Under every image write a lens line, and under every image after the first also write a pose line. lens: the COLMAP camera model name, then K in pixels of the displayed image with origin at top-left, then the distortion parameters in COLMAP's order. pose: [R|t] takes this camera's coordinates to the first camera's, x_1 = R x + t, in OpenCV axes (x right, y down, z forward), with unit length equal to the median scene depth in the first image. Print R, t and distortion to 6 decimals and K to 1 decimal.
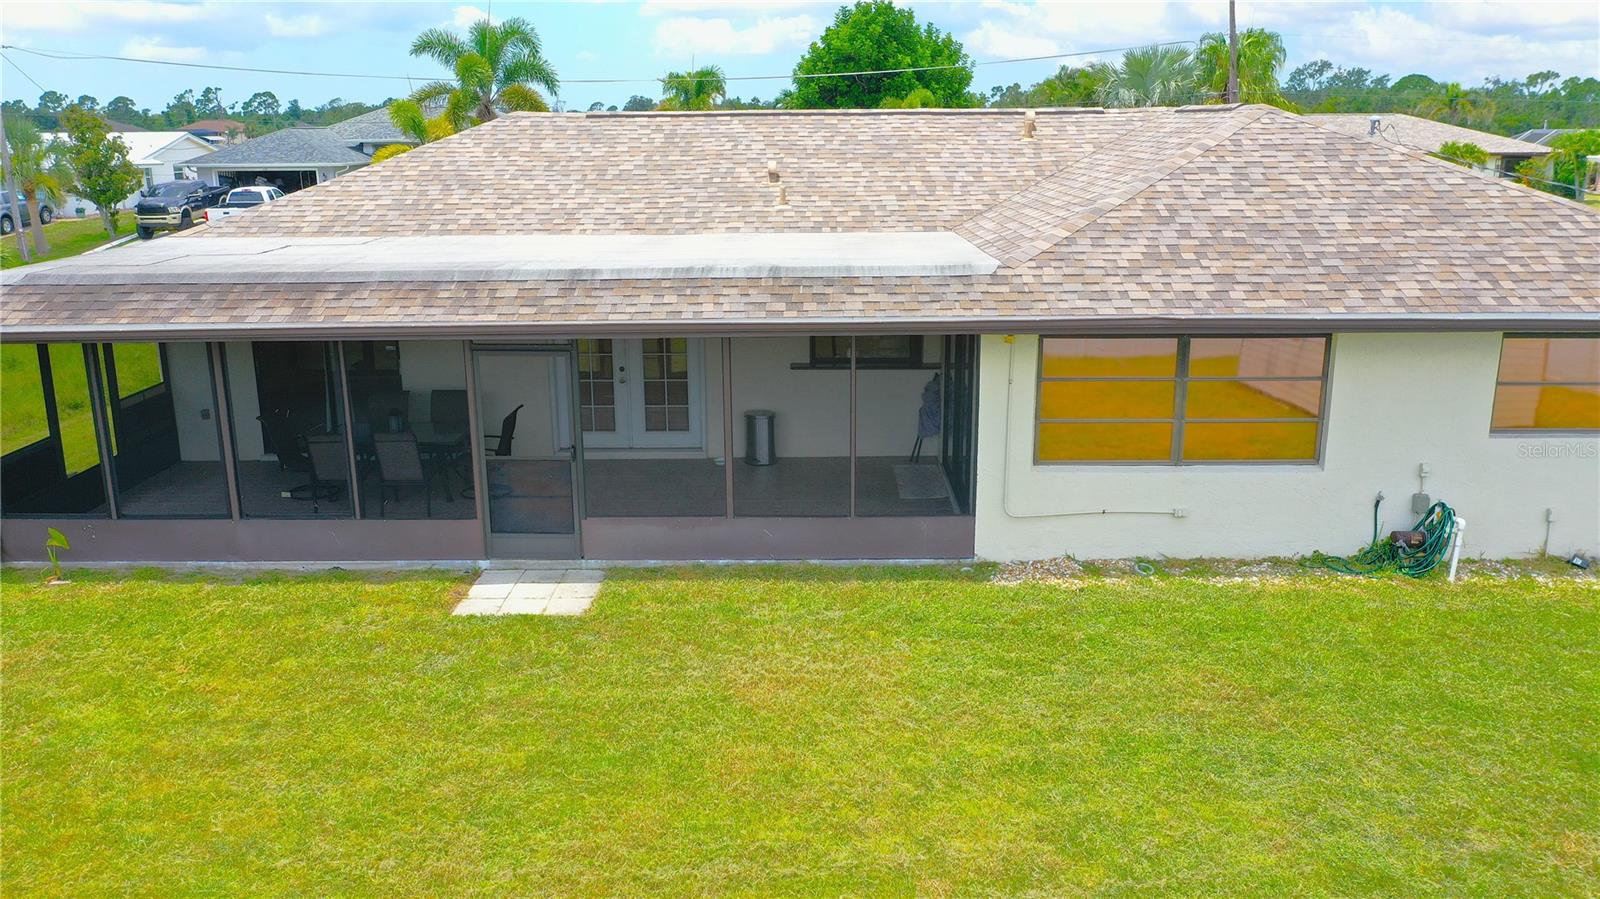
lens RADIAL K [[1273.1, 0, 800.0], [0, 1273.1, 449.5], [0, 0, 1]] dist [-0.001542, 0.003852]
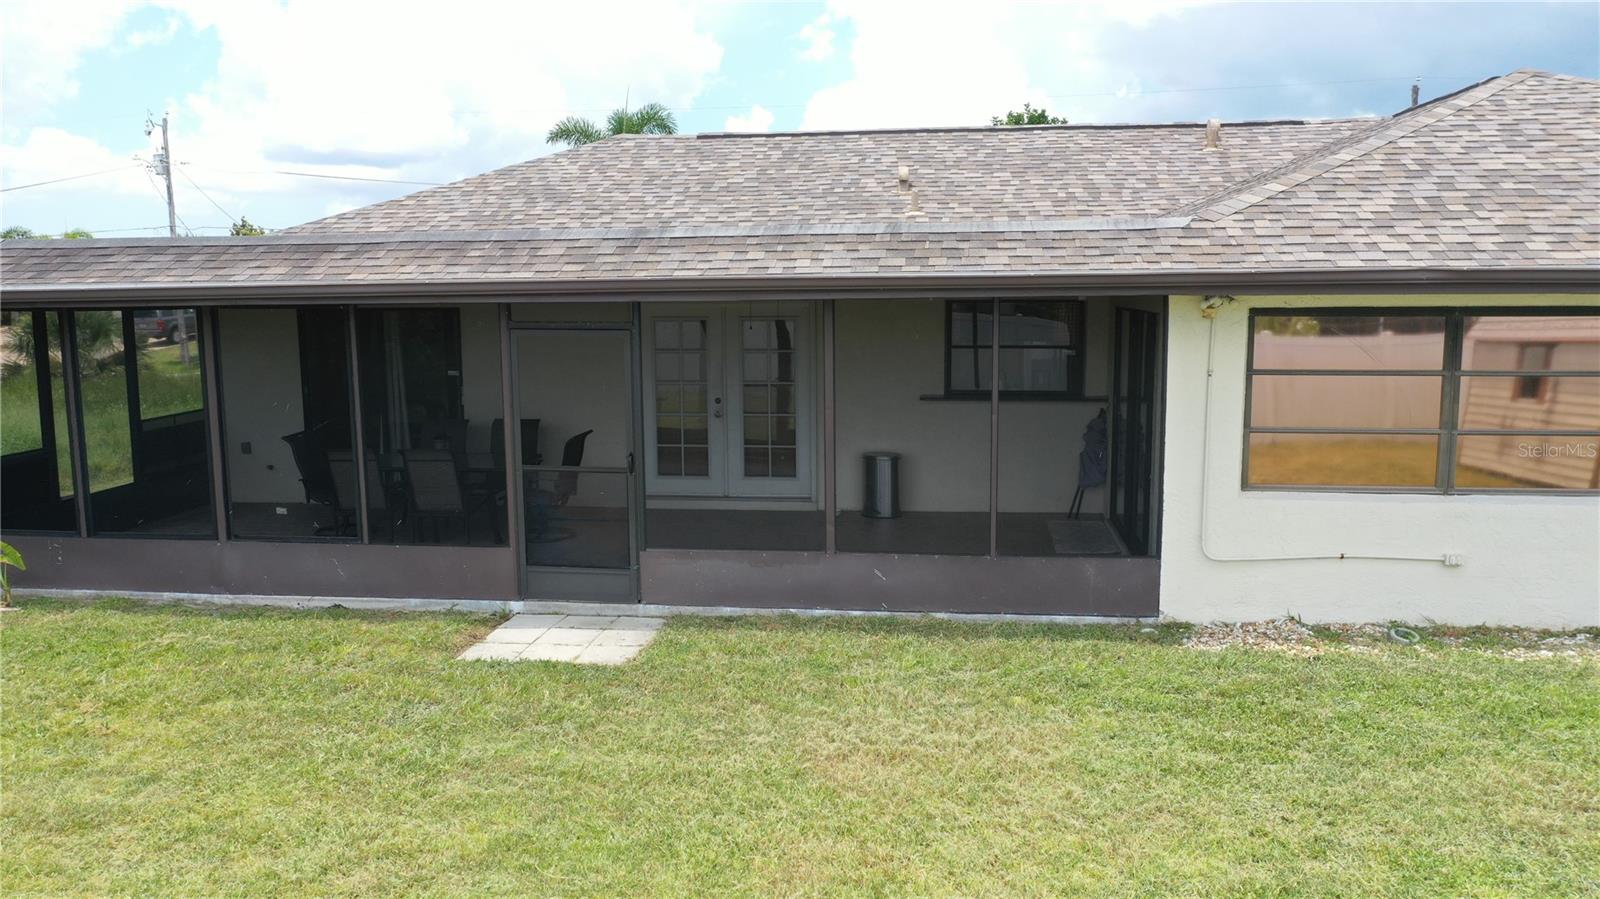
lens RADIAL K [[1263.3, 0, 800.0], [0, 1263.3, 449.5], [0, 0, 1]] dist [-0.004921, 0.001270]
pose [[0.992957, 0.014786, -0.117550, 0.015854], [-0.028053, 0.993310, -0.112020, 0.081123], [0.115107, 0.114529, 0.986729, 0.257543]]
